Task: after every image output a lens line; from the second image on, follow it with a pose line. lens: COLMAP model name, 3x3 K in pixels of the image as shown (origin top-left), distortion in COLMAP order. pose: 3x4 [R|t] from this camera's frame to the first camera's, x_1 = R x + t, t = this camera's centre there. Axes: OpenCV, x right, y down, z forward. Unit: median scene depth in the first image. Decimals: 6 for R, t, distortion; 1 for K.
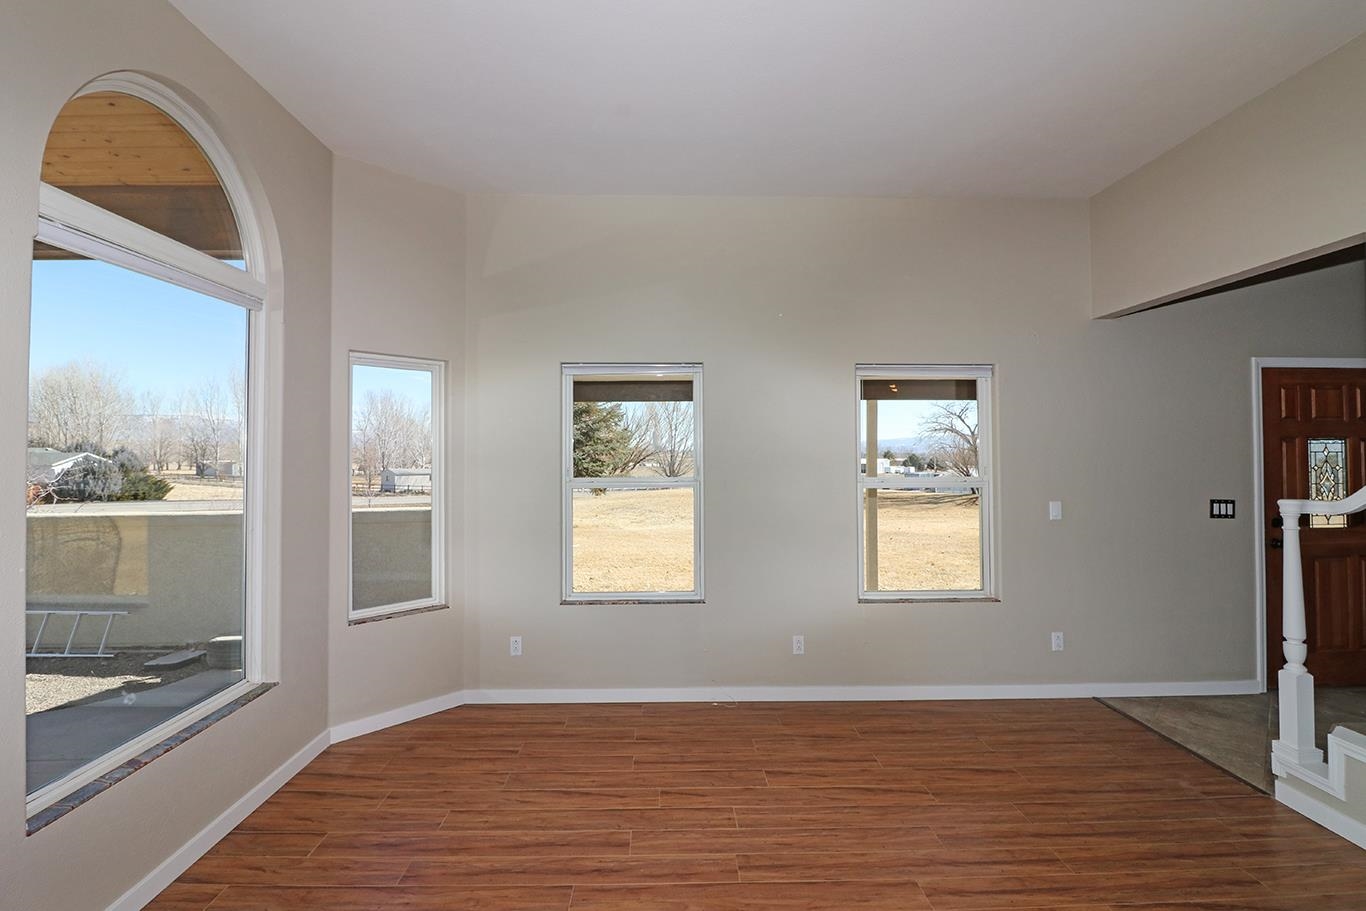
lens RADIAL K [[628.7, 0, 680.1], [0, 628.7, 448.9], [0, 0, 1]] dist [-0.010776, -0.003574]
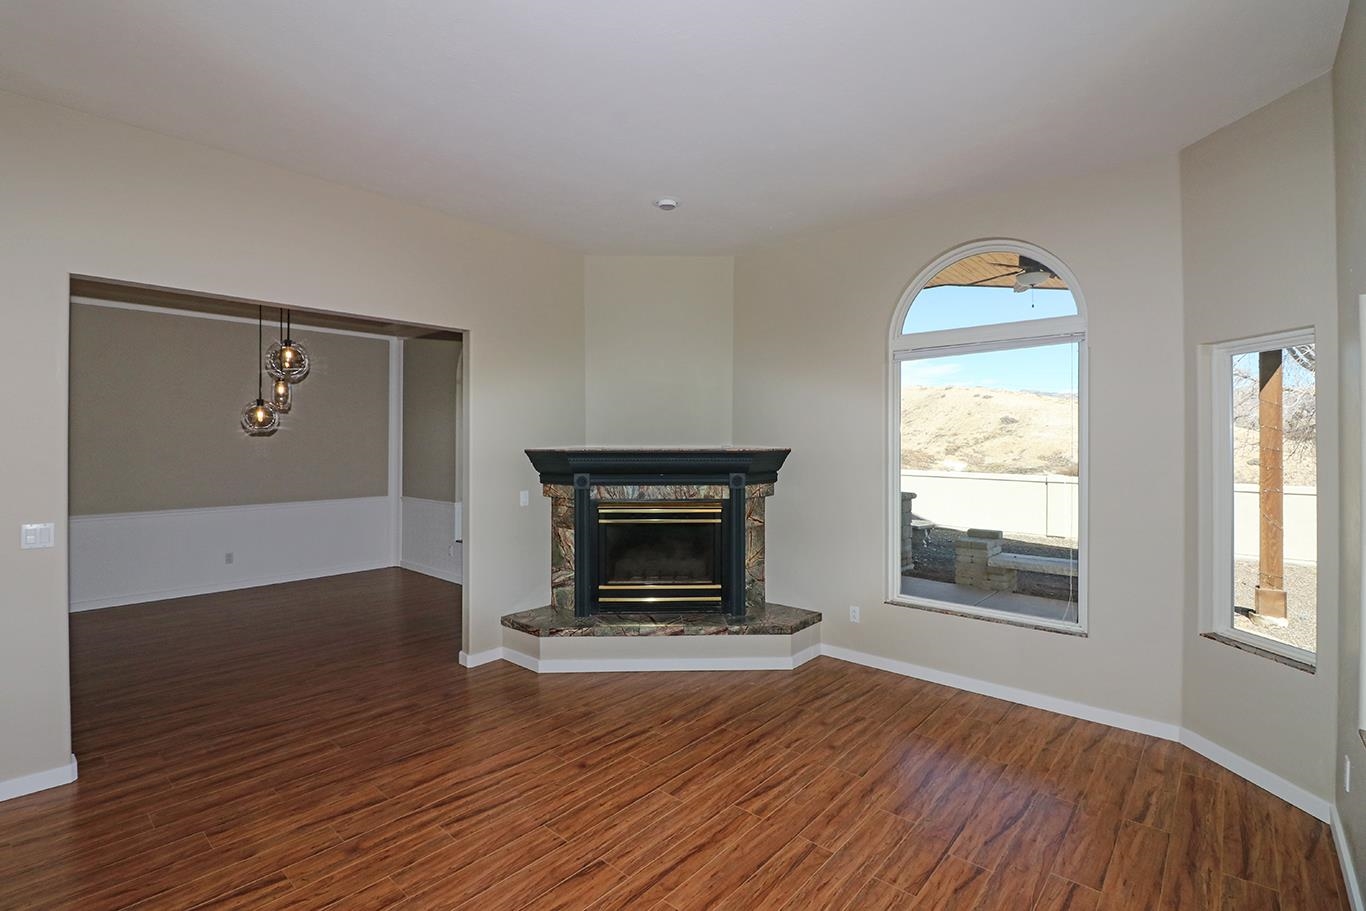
lens RADIAL K [[628.7, 0, 680.8], [0, 628.7, 449.1], [0, 0, 1]] dist [-0.010776, -0.003574]
pose [[-0.670696, 0.007297, -0.741696, 0.881651], [0.007430, 0.999968, 0.003120, -0.012430], [0.741695, -0.003418, -0.670729, 1.314356]]
